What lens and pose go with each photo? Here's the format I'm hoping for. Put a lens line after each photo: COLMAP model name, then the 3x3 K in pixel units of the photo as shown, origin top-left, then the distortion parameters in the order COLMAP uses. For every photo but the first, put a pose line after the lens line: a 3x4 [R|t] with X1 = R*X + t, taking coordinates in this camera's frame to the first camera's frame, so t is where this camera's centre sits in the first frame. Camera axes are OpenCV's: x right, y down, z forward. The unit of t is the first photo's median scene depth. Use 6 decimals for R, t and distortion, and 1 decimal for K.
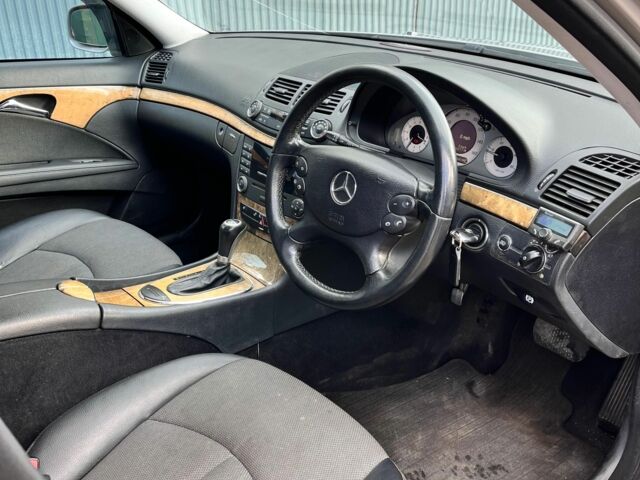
lens RADIAL K [[614.9, 0, 320.2], [0, 614.9, 239.7], [0, 0, 1]] dist [-0.003242, 0.000000]
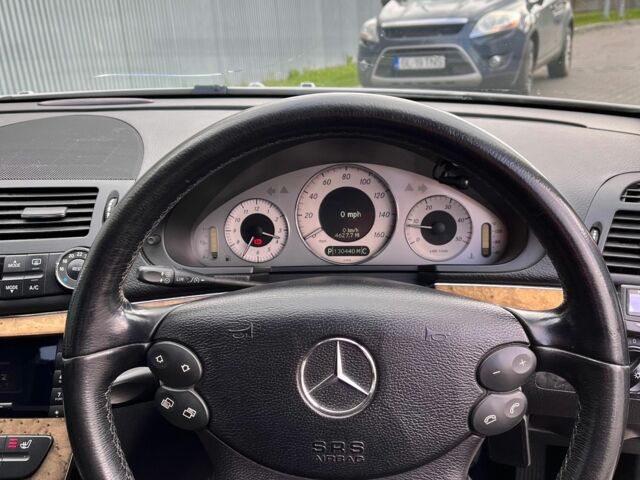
lens RADIAL K [[614.9, 0, 320.8], [0, 614.9, 239.7], [0, 0, 1]] dist [-0.003242, 0.000000]
pose [[0.700729, -0.249062, 0.668541, -0.204005], [0.327168, 0.944922, 0.009106, -0.158672], [-0.633988, 0.212344, 0.743619, 0.569543]]
